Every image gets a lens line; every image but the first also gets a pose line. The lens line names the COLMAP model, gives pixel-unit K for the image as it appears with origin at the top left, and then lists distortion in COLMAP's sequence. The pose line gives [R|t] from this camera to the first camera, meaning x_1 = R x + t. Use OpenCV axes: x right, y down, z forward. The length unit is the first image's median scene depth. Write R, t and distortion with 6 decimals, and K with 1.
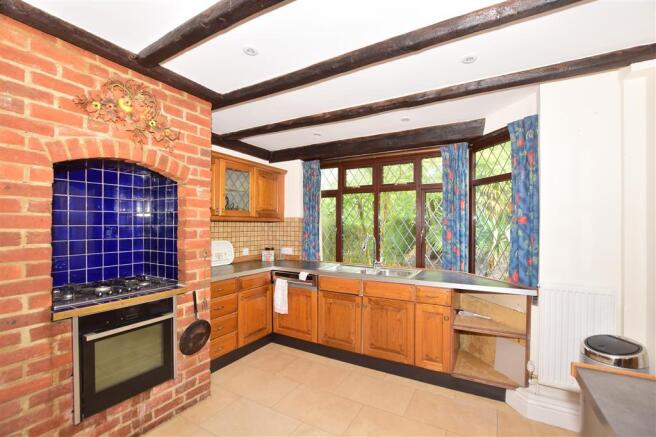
lens RADIAL K [[287.5, 0, 327.7], [0, 287.5, 221.5], [0, 0, 1]] dist [-0.031388, 0.001370]
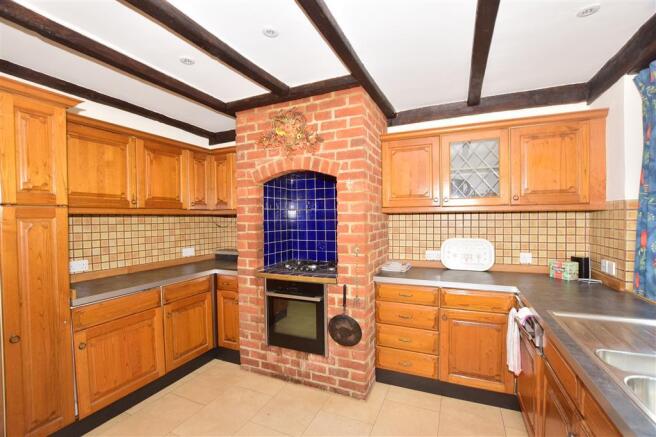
lens RADIAL K [[287.5, 0, 328.3], [0, 287.5, 222.3], [0, 0, 1]] dist [-0.031388, 0.001370]
pose [[0.103766, 0.009337, -0.994558, 0.556927], [0.022907, 0.999668, 0.011775, 0.010663], [0.994338, -0.024004, 0.103518, 0.882246]]
